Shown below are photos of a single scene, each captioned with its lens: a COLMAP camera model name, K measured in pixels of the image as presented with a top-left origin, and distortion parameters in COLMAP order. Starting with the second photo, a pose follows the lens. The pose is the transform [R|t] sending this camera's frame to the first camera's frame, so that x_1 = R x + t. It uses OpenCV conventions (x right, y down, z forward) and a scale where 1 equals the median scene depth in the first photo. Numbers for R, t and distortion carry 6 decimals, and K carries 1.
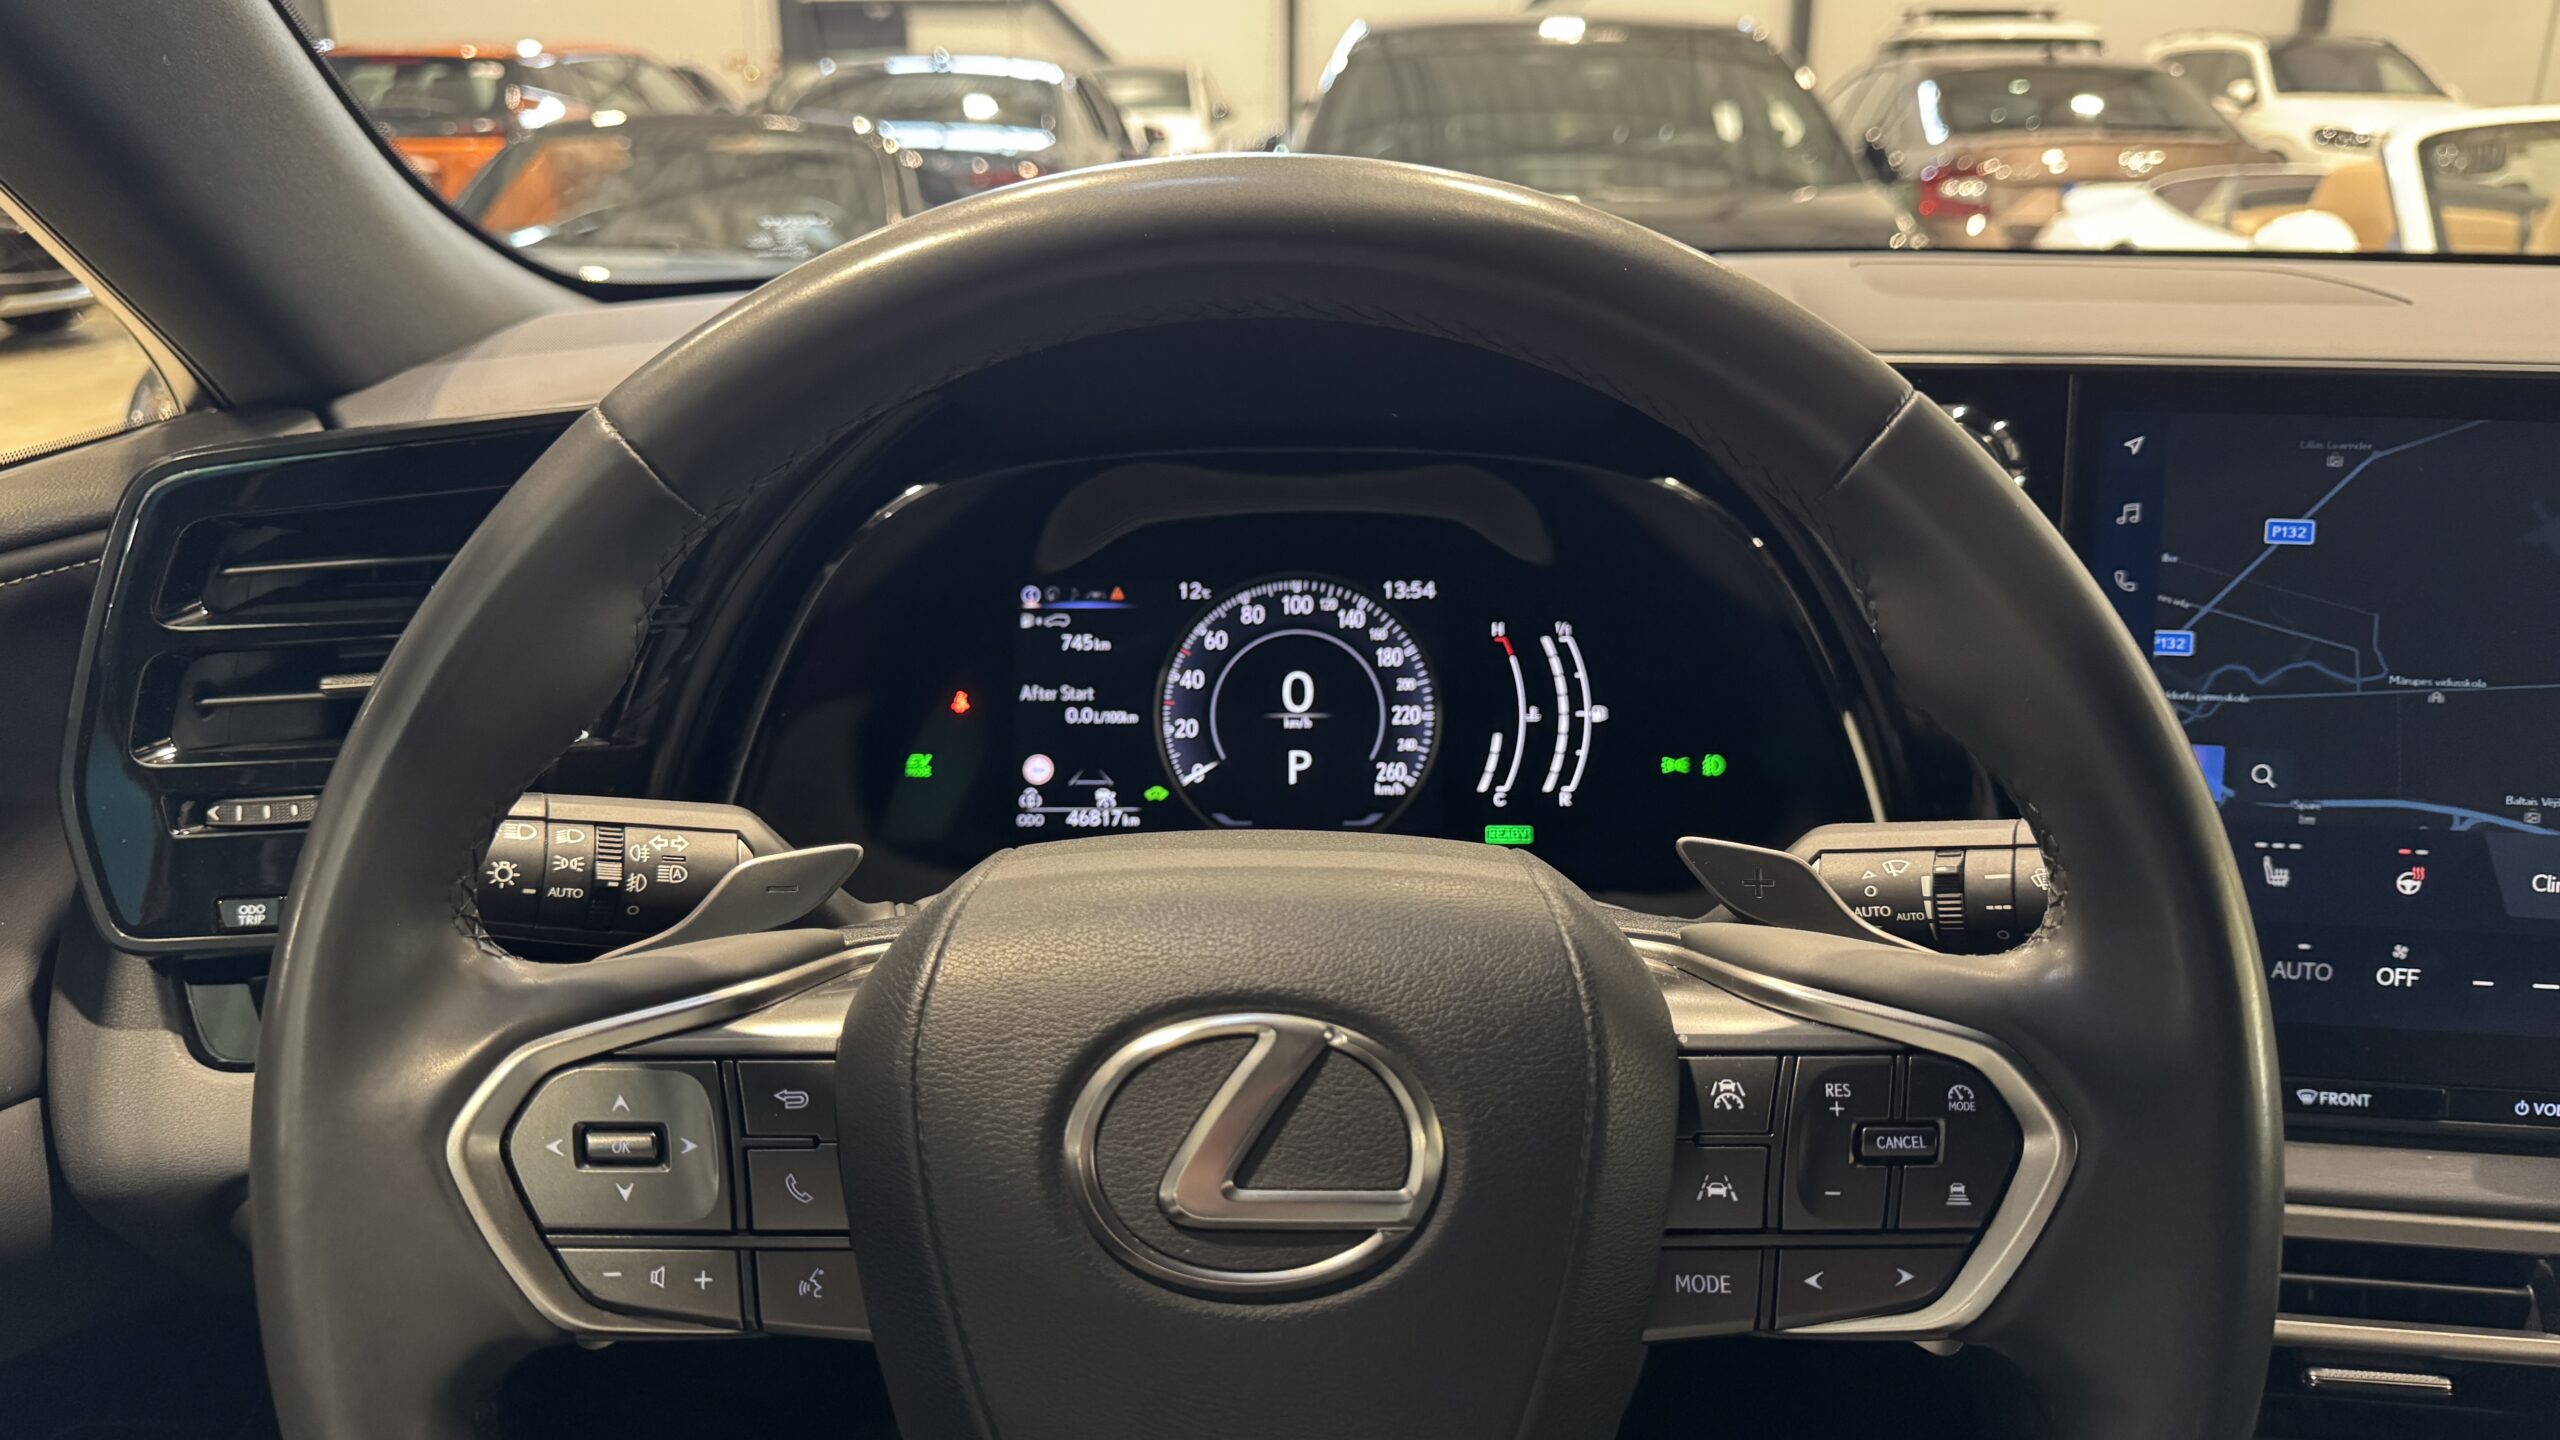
lens RADIAL K [[1837.9, 0, 1280.0], [0, 1837.9, 720.0], [0, 0, 1]] dist [0.082508, -0.135045]
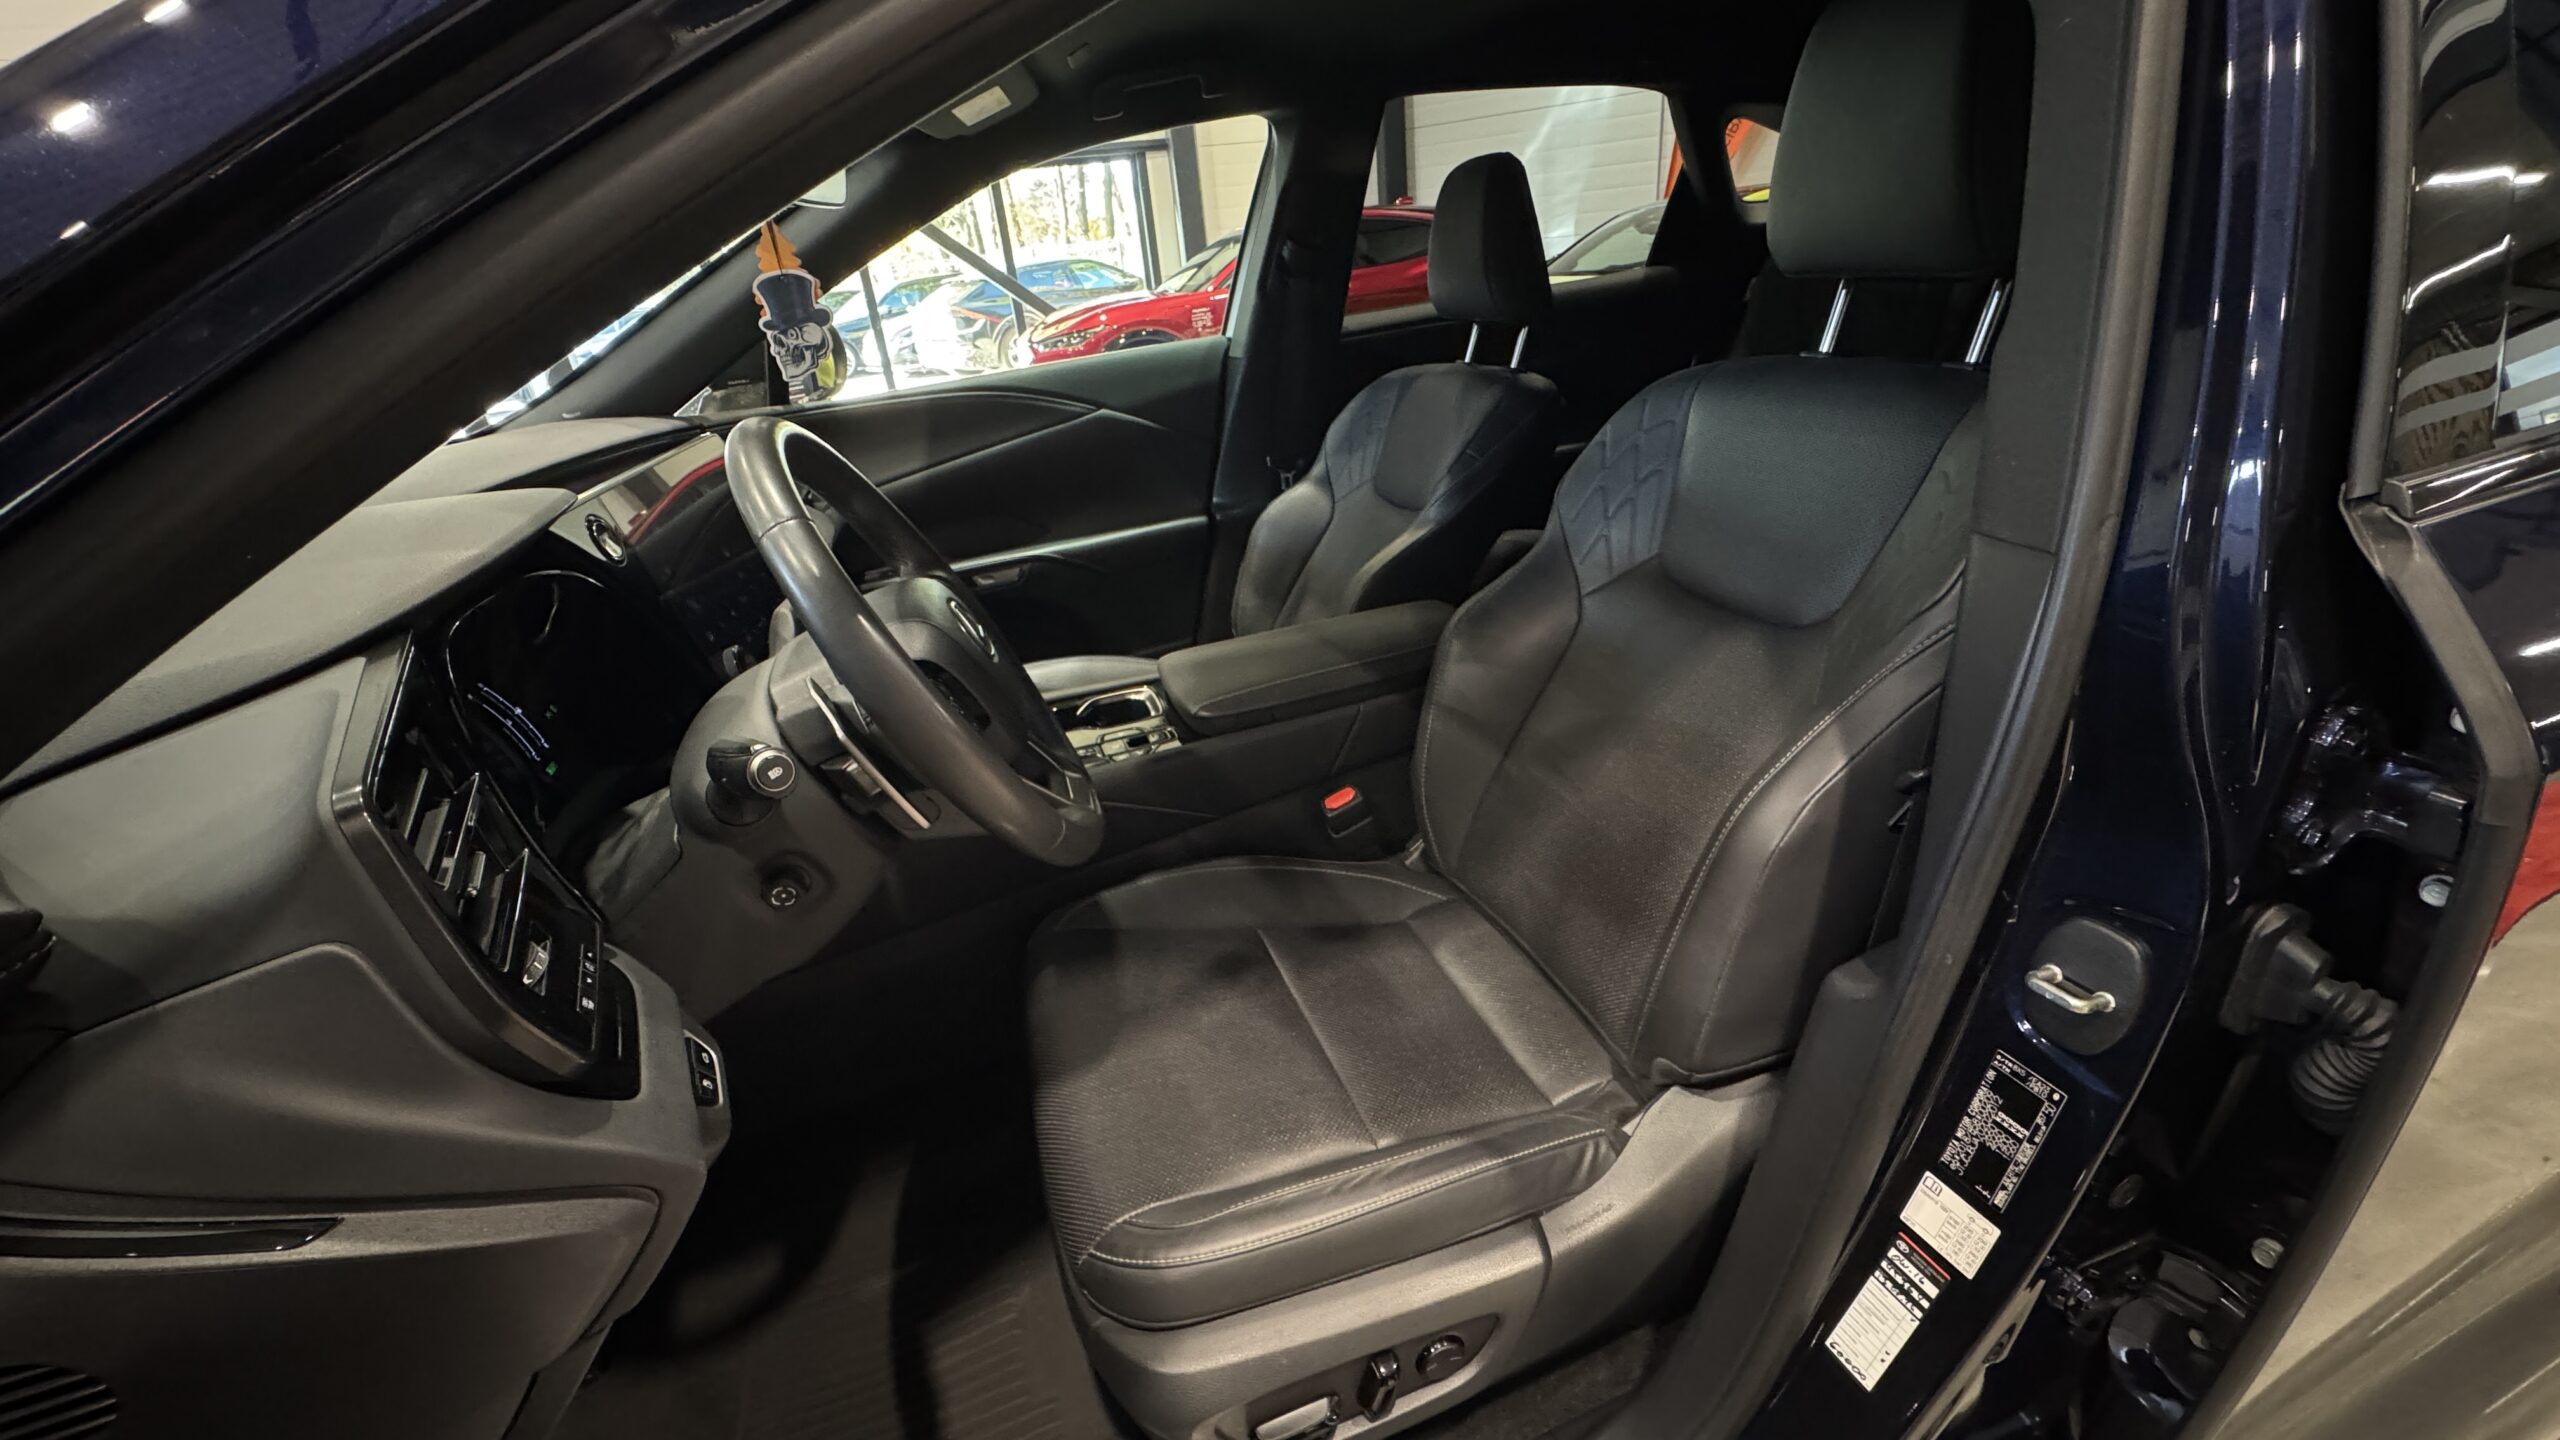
lens RADIAL K [[1040.9, 0, 1269.9], [0, 1040.9, 711.3], [0, 0, 1]] dist [0.008240, -0.000035]
pose [[-0.309856, -0.368868, 0.876314, -1.164399], [0.399060, 0.786108, 0.472001, -0.227458], [-0.862984, 0.495954, -0.096380, 0.357915]]
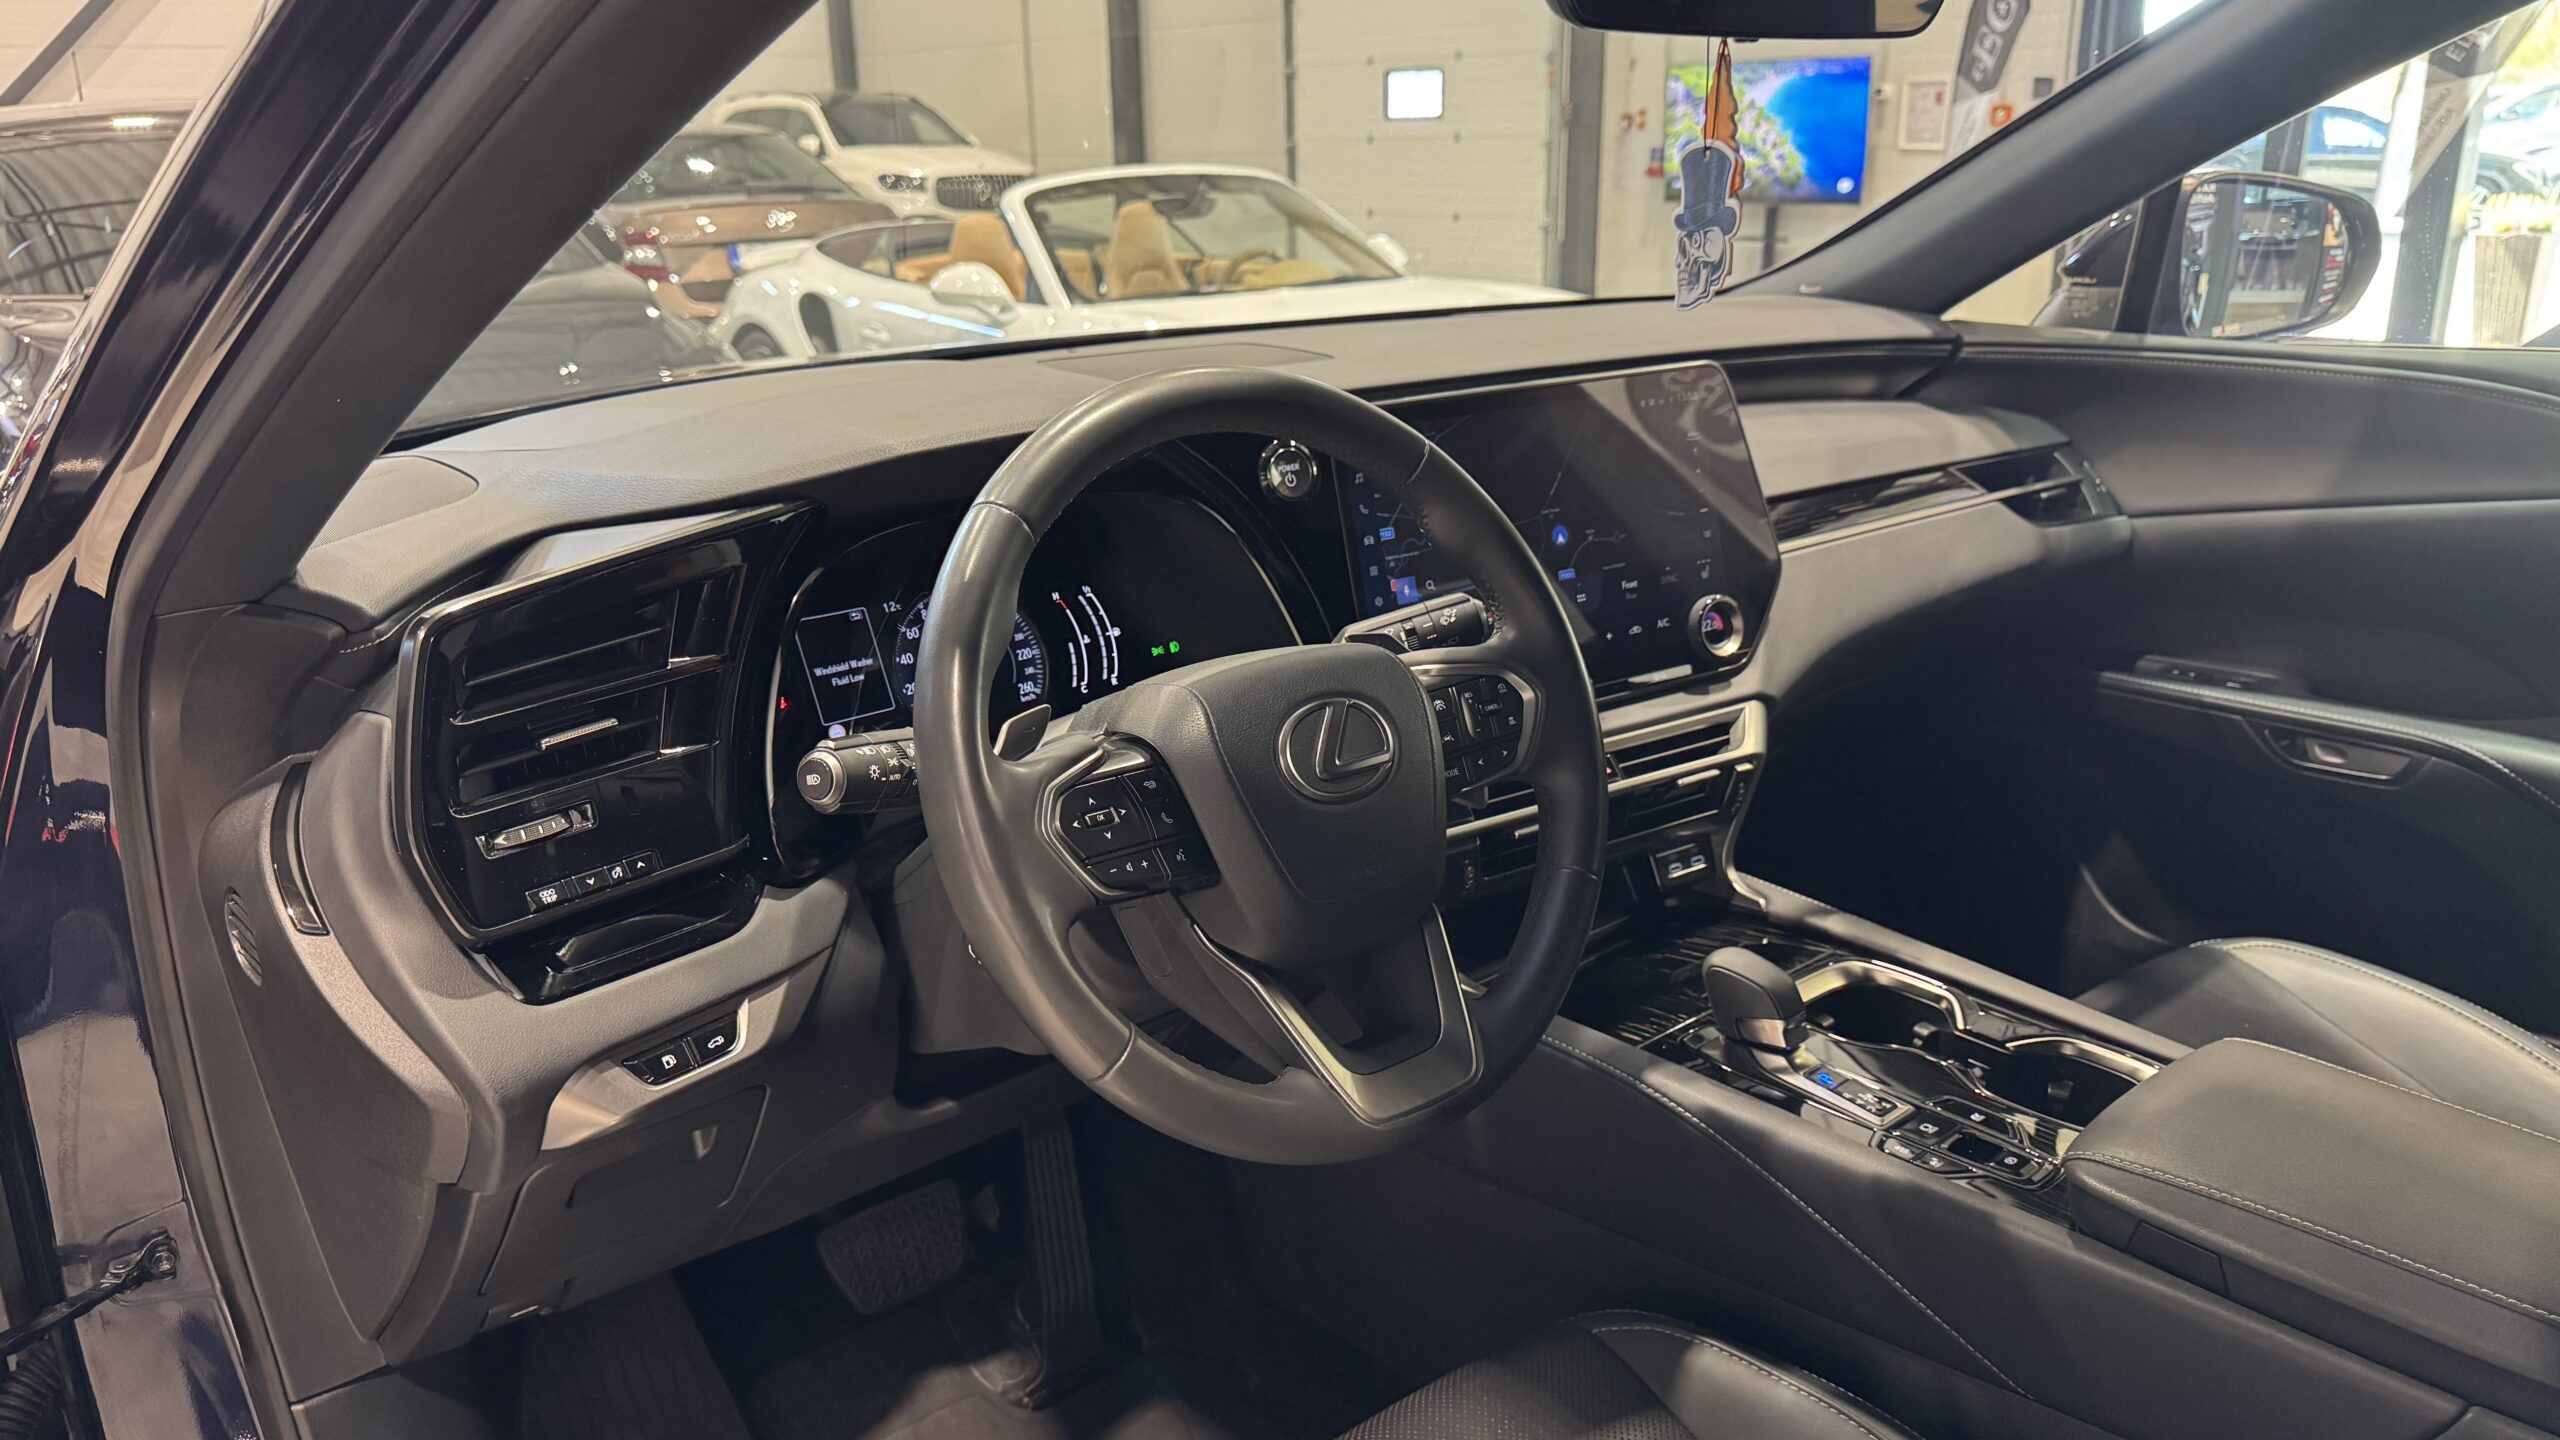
lens RADIAL K [[1837.9, 0, 1280.0], [0, 1837.9, 720.0], [0, 0, 1]] dist [0.082508, -0.135045]
pose [[0.757235, -0.221013, 0.614613, -0.824247], [0.235973, 0.970022, 0.058086, 0.013514], [-0.609025, 0.101047, 0.786688, -0.499392]]
